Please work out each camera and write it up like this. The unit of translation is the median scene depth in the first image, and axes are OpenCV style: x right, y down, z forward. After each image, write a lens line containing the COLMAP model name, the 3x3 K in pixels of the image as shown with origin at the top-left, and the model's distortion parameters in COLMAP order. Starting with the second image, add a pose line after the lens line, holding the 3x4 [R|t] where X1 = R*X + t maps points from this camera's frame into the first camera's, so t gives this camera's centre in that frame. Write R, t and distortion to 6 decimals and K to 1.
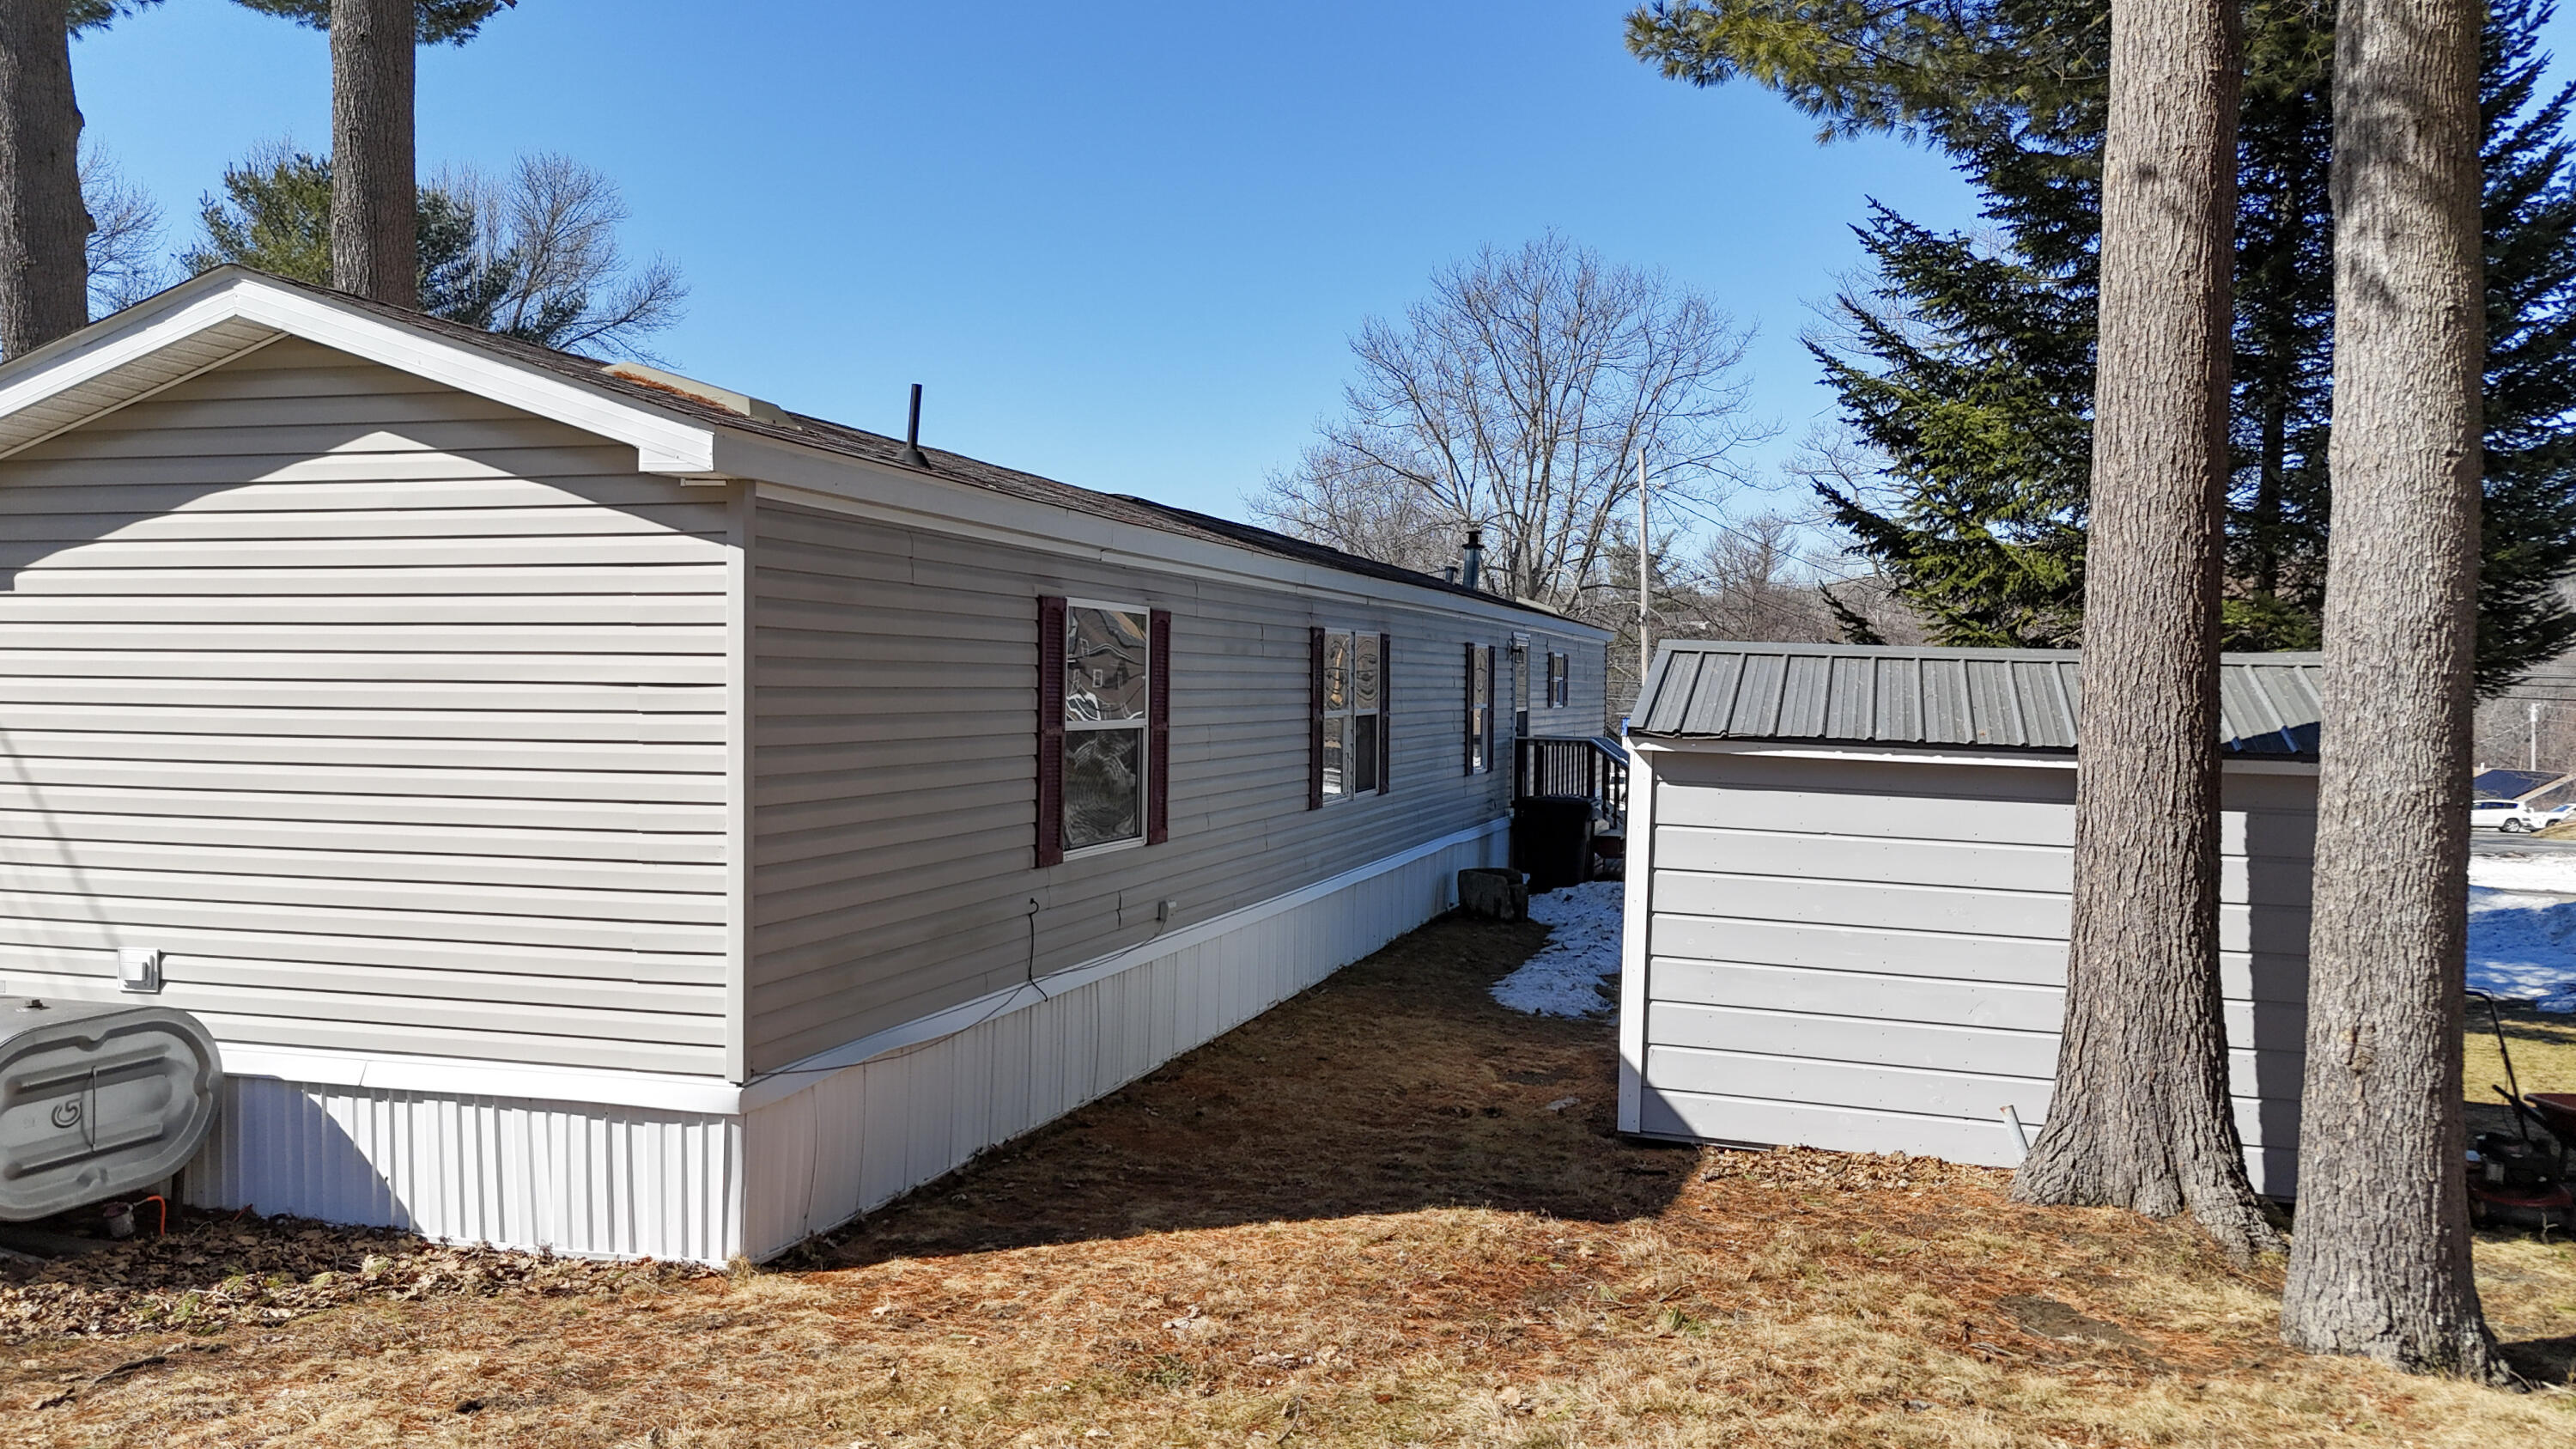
lens RADIAL K [[1883.4, 0, 1286.9], [0, 1883.4, 756.0], [0, 0, 1]] dist [0.102731, 0.001826]
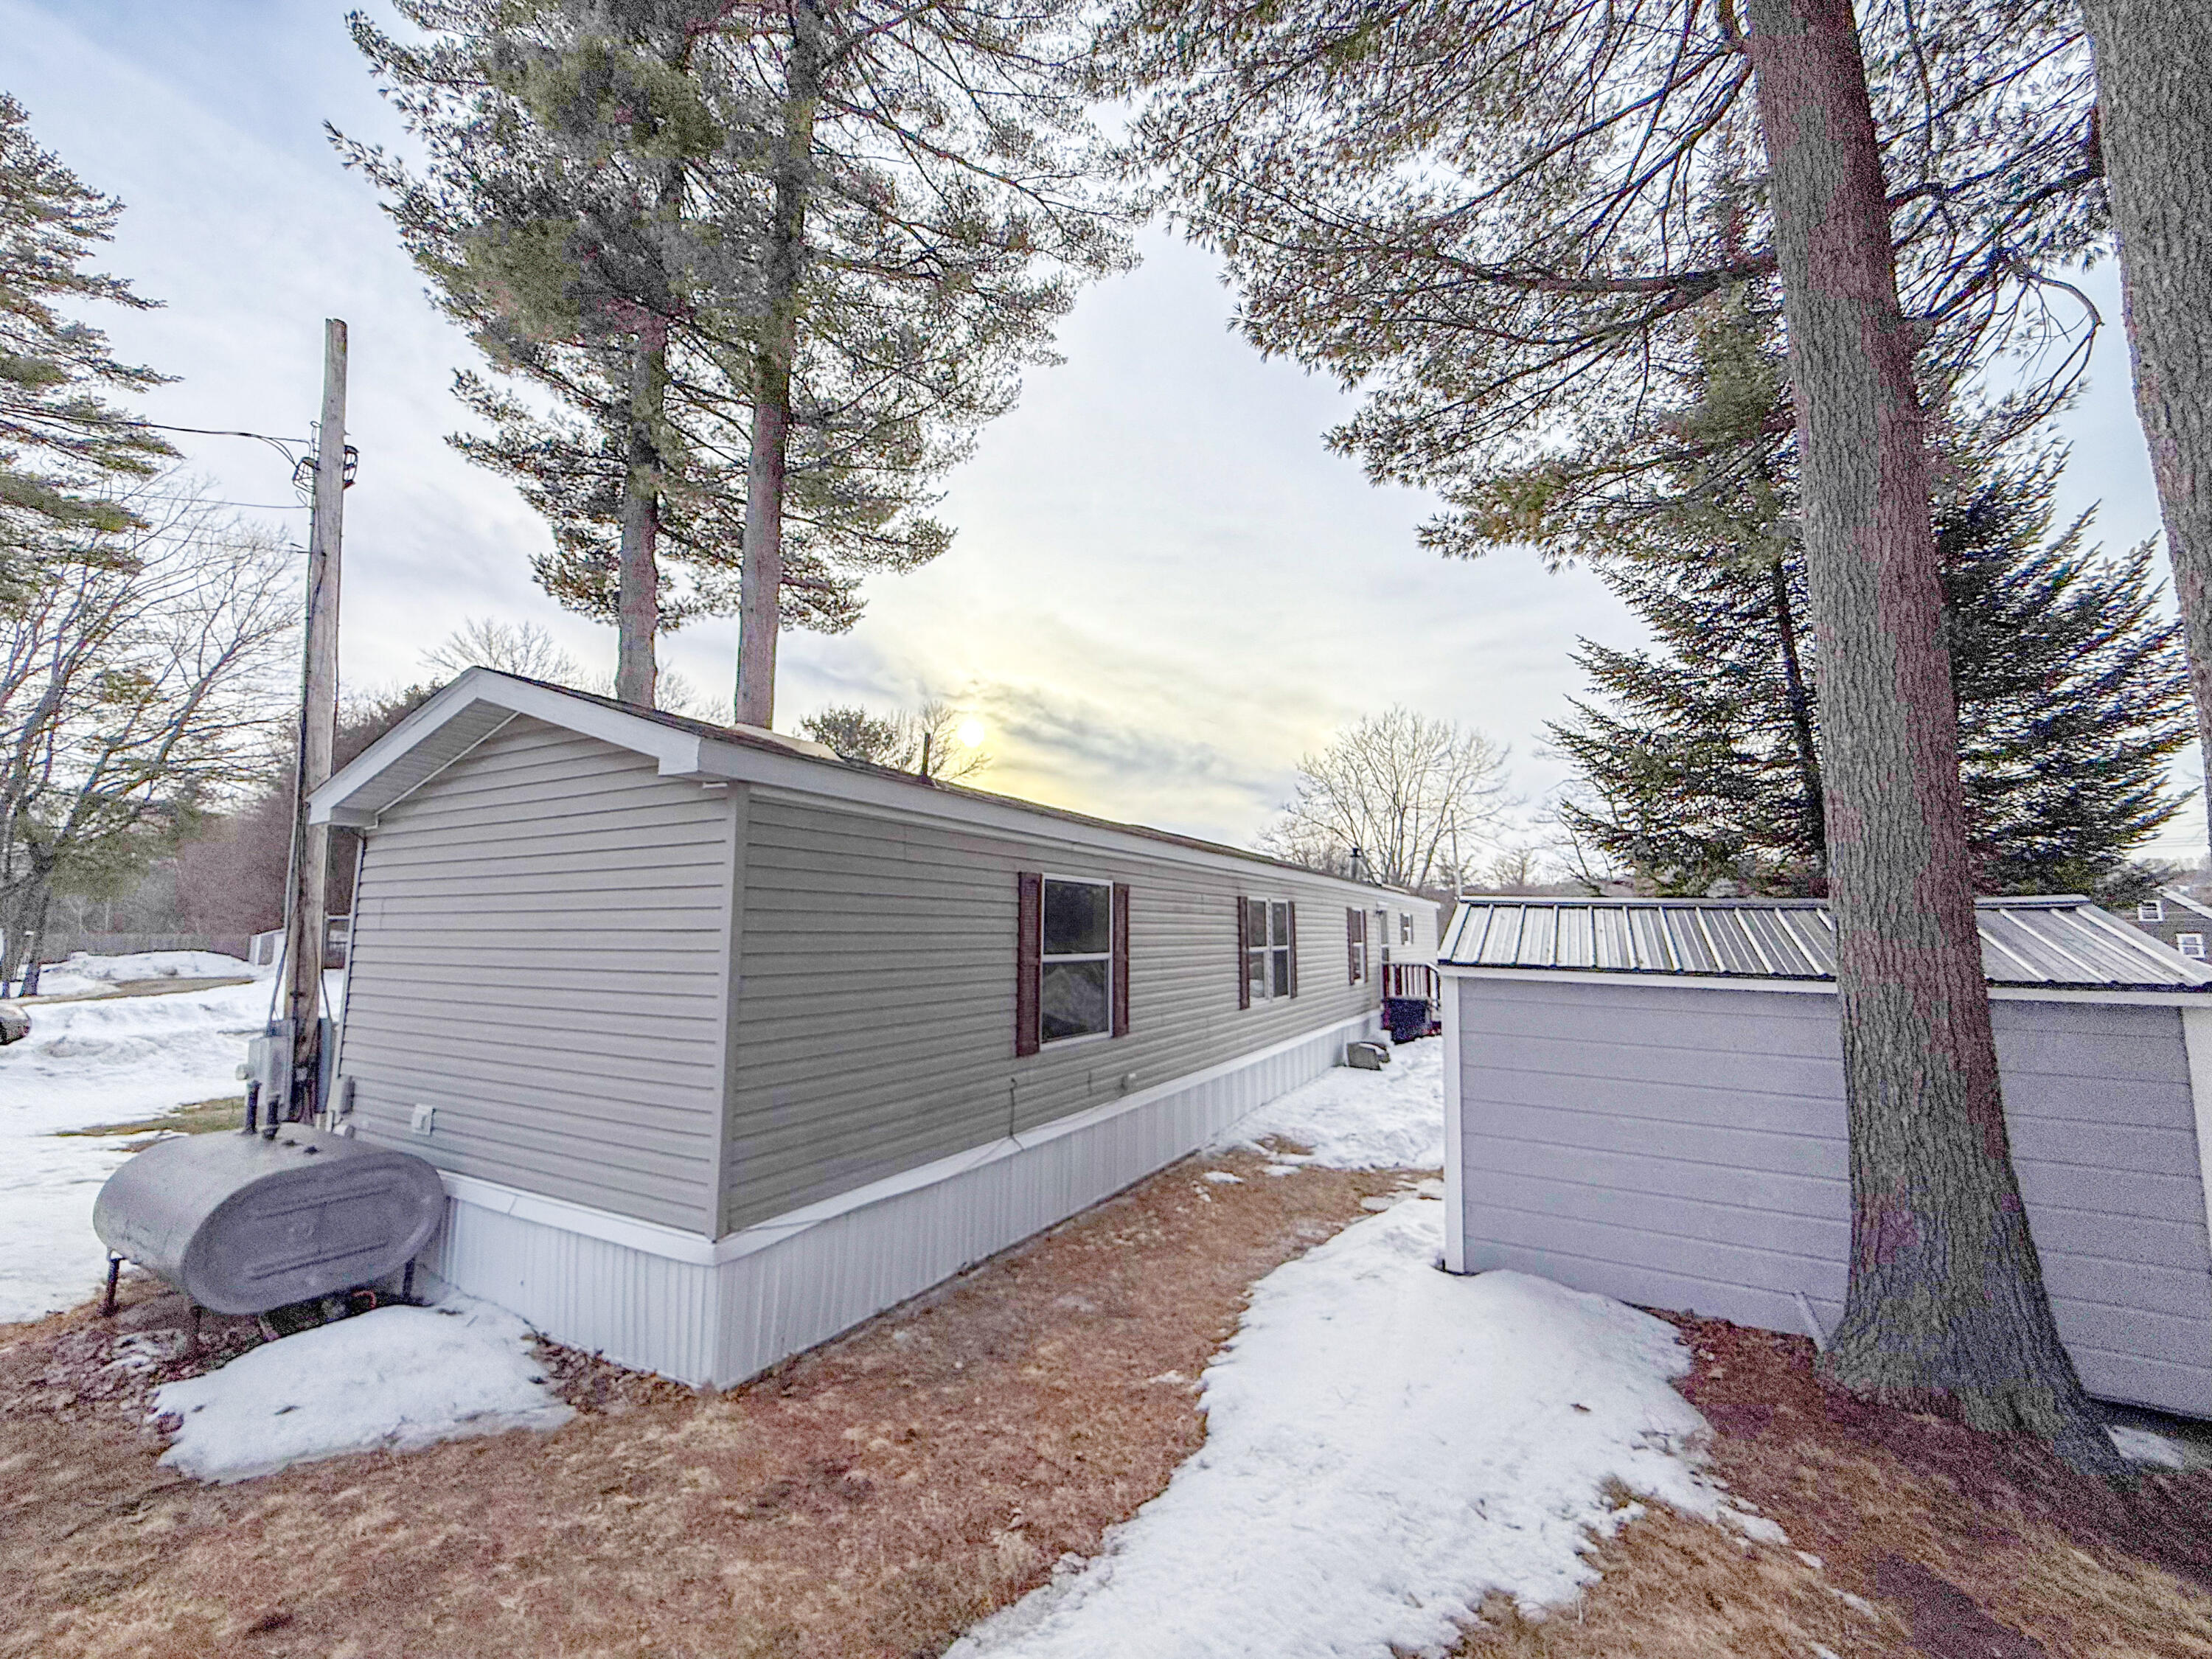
lens RADIAL K [[878.2, 0, 1098.2], [0, 878.2, 829.3], [0, 0, 1]] dist [0.000656, -0.000207]
pose [[0.979151, -0.030938, -0.200763, 0.044156], [-0.001014, 0.987577, -0.157134, -0.004939], [0.203130, 0.154062, 0.966956, 0.207049]]
